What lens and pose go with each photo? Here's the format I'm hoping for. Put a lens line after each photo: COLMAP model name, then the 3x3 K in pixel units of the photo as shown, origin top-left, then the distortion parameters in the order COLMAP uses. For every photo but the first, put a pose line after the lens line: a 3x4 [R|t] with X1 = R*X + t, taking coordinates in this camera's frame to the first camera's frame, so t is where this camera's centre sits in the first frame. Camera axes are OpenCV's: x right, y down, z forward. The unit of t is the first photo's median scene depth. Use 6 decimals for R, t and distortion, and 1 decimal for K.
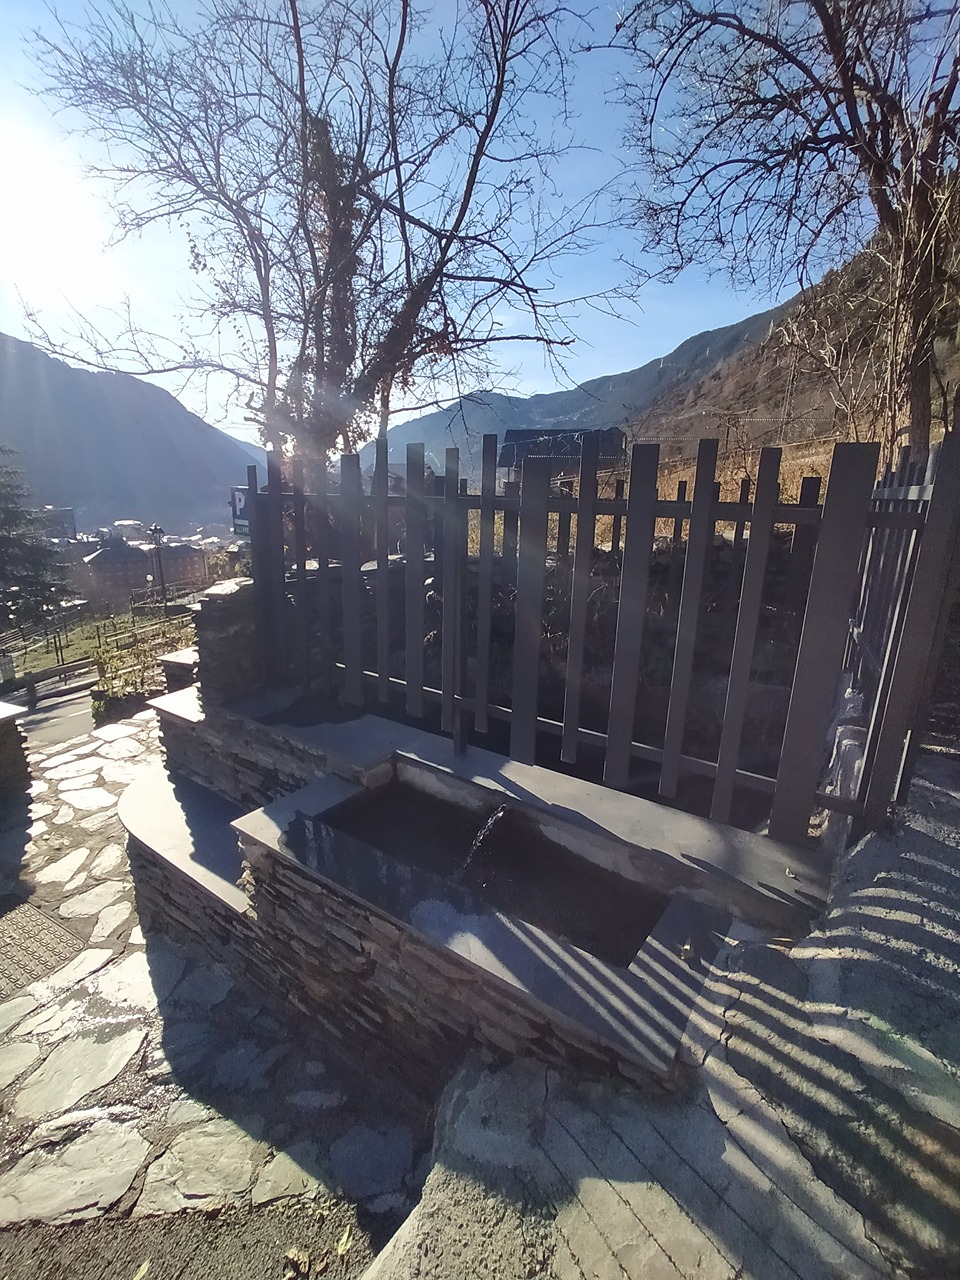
lens RADIAL K [[580.0, 0, 480.0], [0, 580.0, 640.0], [0, 0, 1]] dist [-0.001229, -0.000491]
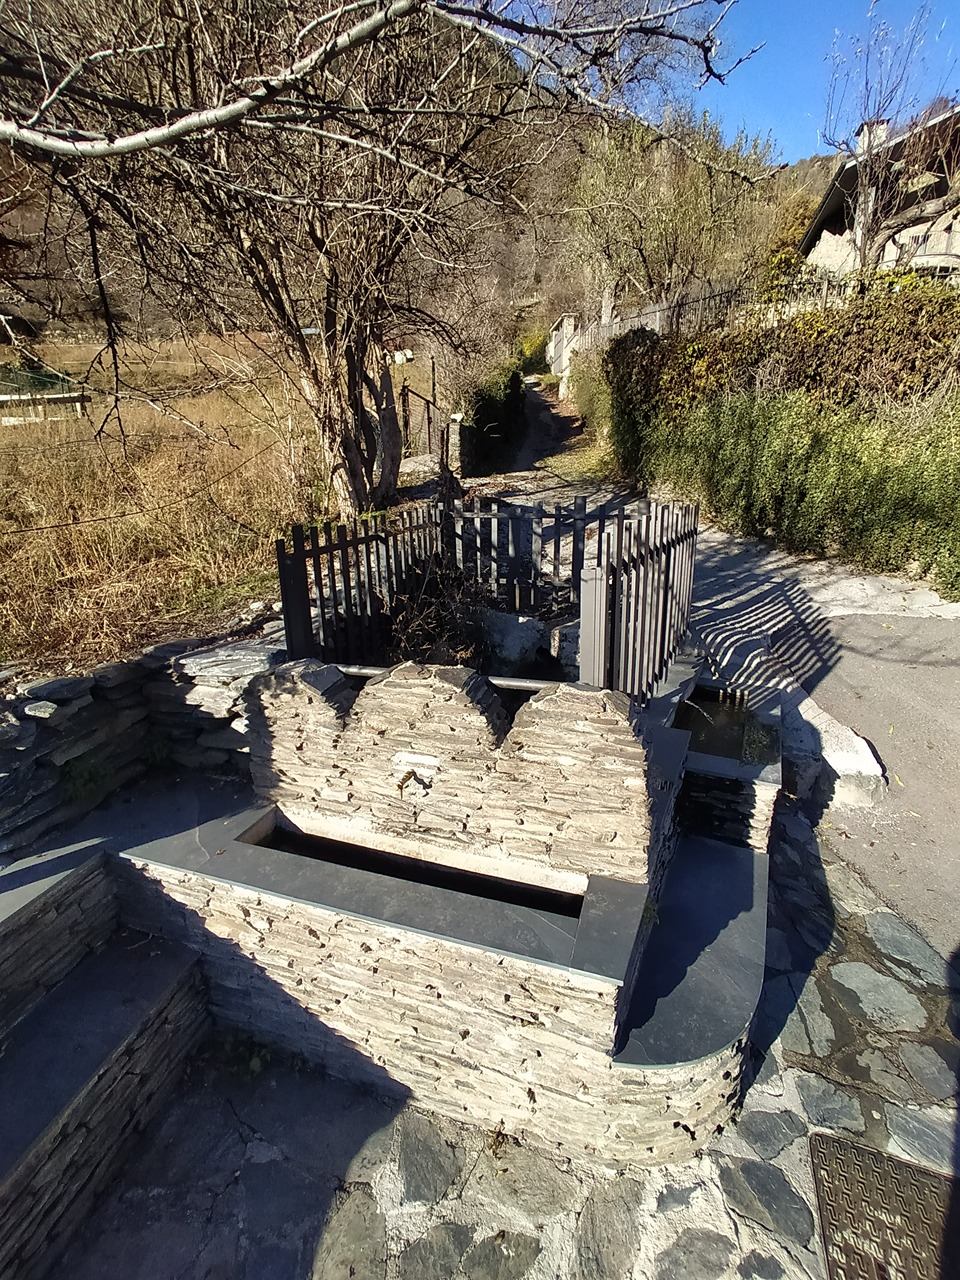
lens RADIAL K [[580.0, 0, 480.0], [0, 580.0, 640.0], [0, 0, 1]] dist [-0.001229, -0.000491]
pose [[-0.155873, -0.270563, 0.950000, -2.345286], [0.232092, 0.924798, 0.301466, -0.896804], [-0.960123, 0.267478, -0.081356, 2.616628]]
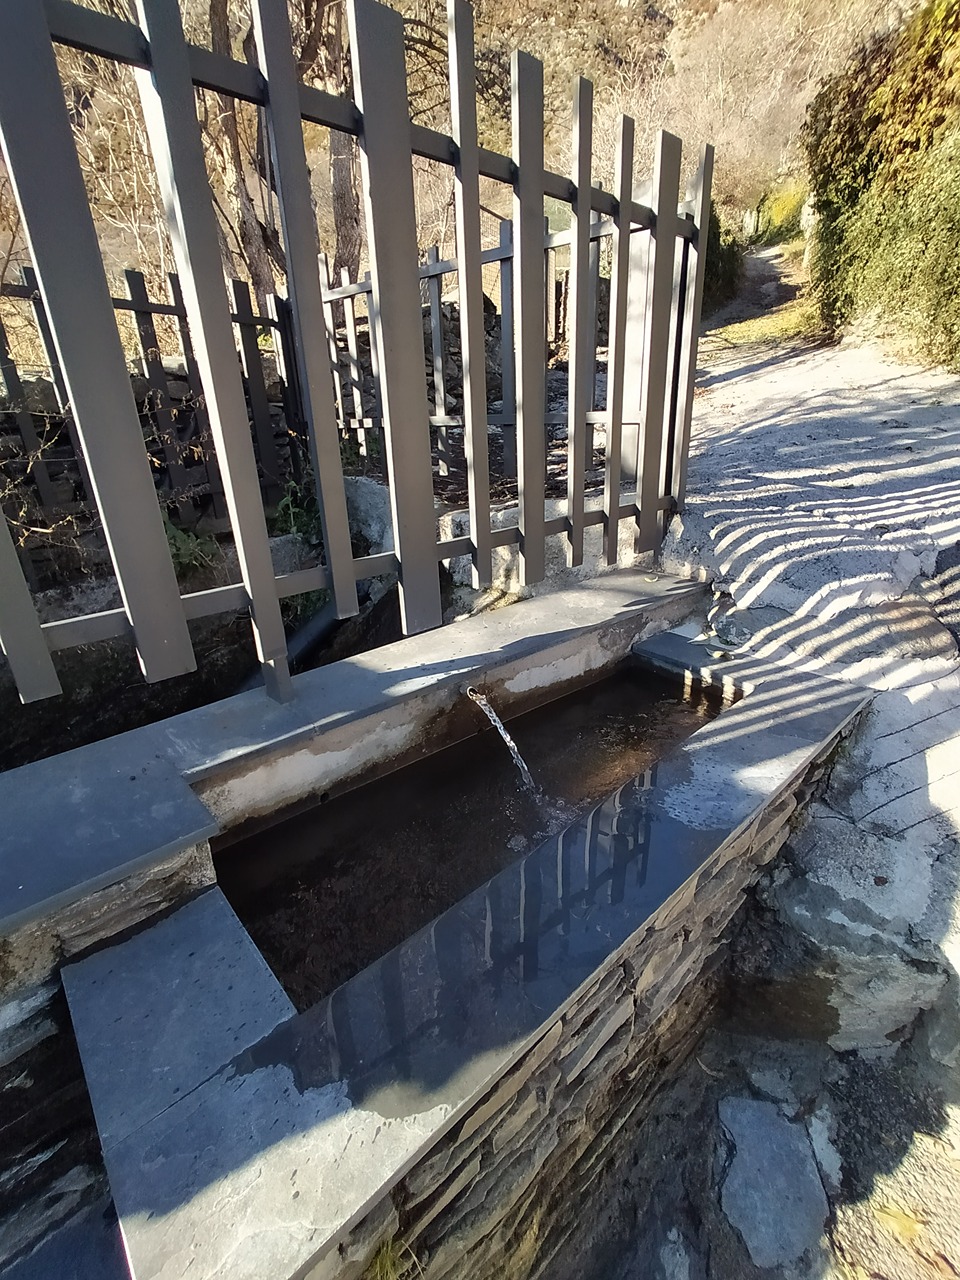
lens RADIAL K [[580.0, 0, 480.0], [0, 580.0, 640.0], [0, 0, 1]] dist [-0.001229, -0.000491]
pose [[0.212216, -0.374937, 0.902434, -0.741787], [0.267987, 0.910394, 0.315224, 0.073701], [-0.939759, 0.174945, 0.293678, 1.218827]]
